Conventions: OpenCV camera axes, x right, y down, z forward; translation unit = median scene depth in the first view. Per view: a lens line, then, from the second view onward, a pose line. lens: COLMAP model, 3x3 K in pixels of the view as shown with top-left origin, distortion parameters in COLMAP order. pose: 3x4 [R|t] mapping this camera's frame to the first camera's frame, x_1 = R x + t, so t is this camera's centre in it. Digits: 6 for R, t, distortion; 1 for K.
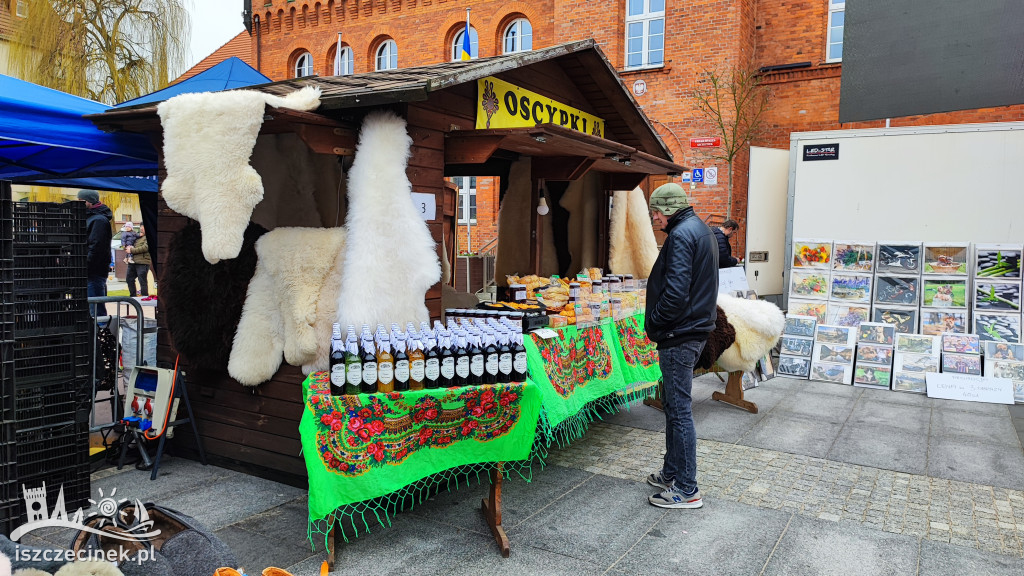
lens RADIAL K [[721.2, 0, 520.1], [0, 721.2, 286.6], [0, 0, 1]] dist [0.019426, -0.006211]
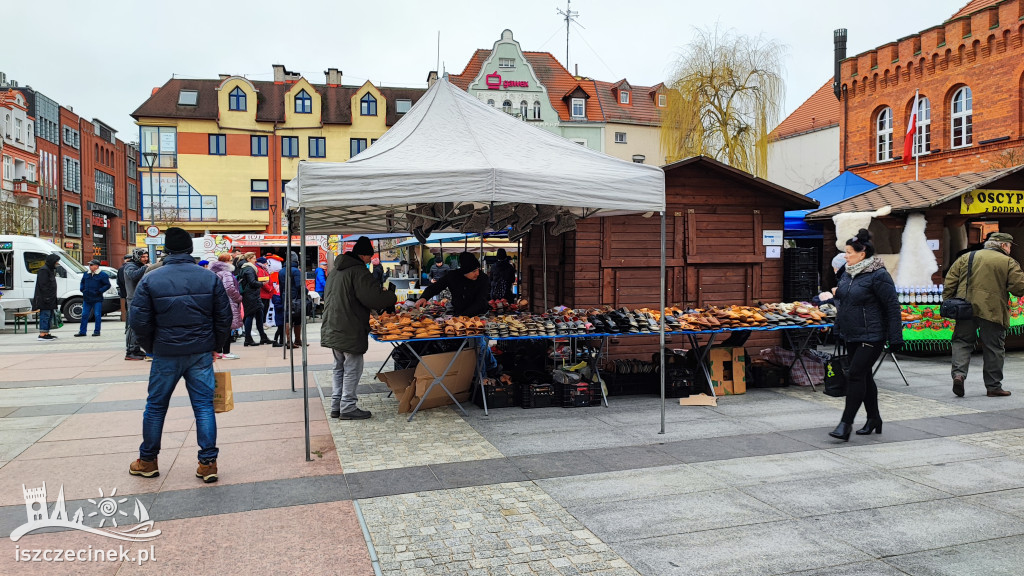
lens RADIAL K [[689.3, 0, 512.0], [0, 689.3, 288.0], [0, 0, 1]] dist [0.080205, -0.078281]
pose [[0.713016, -0.003465, -0.701139, 0.096718], [-0.016459, 0.999630, -0.021678, 0.022161], [0.700955, 0.026997, 0.712695, -0.326707]]
